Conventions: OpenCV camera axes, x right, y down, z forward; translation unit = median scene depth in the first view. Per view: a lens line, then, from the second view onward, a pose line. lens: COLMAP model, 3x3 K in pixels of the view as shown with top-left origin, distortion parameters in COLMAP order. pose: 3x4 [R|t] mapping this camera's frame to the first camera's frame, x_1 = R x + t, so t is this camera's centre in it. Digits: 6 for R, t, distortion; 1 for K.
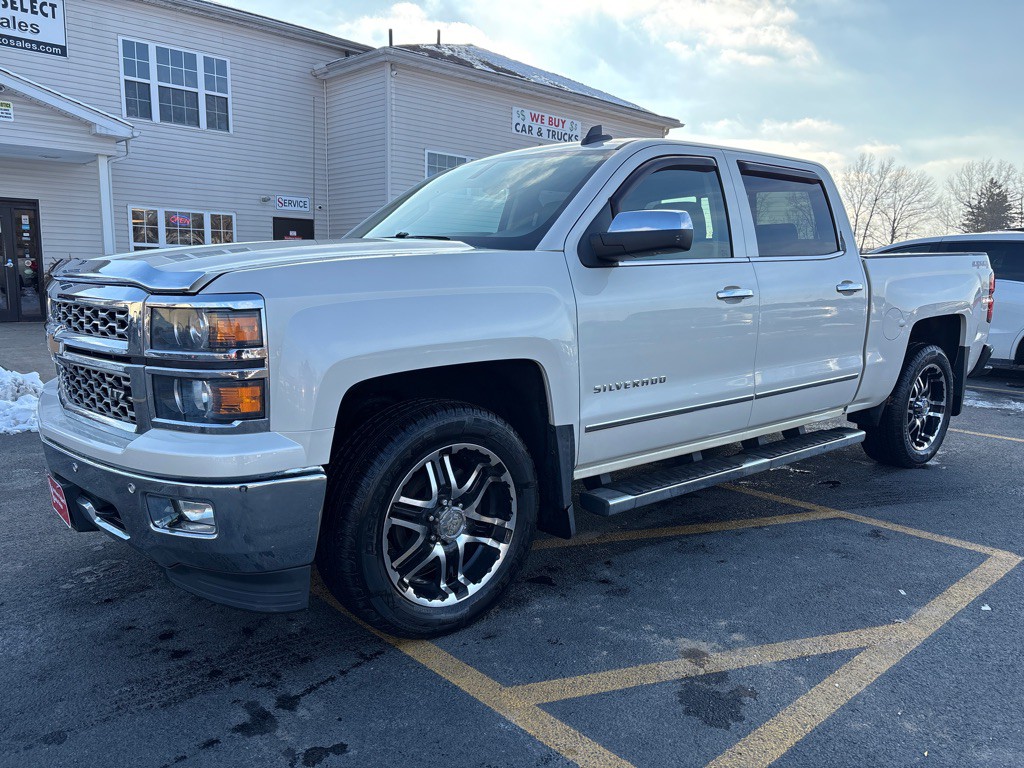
lens RADIAL K [[778.6, 0, 517.7], [0, 778.6, 380.5], [0, 0, 1]] dist [0.026438, -0.017659]
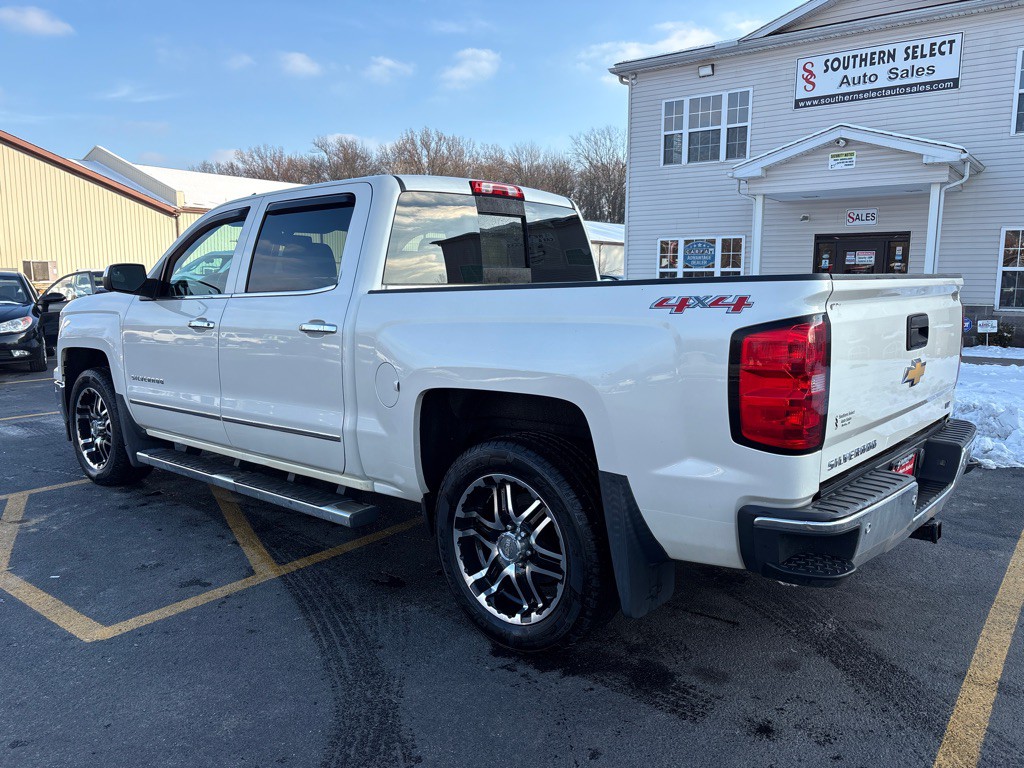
lens RADIAL K [[778.6, 0, 513.1], [0, 778.6, 380.8], [0, 0, 1]] dist [0.026438, -0.017659]
pose [[0.159852, 0.114947, -0.980426, 0.433575], [-0.143727, 0.985324, 0.092087, -0.057630], [0.976622, 0.126193, 0.174027, 0.359212]]
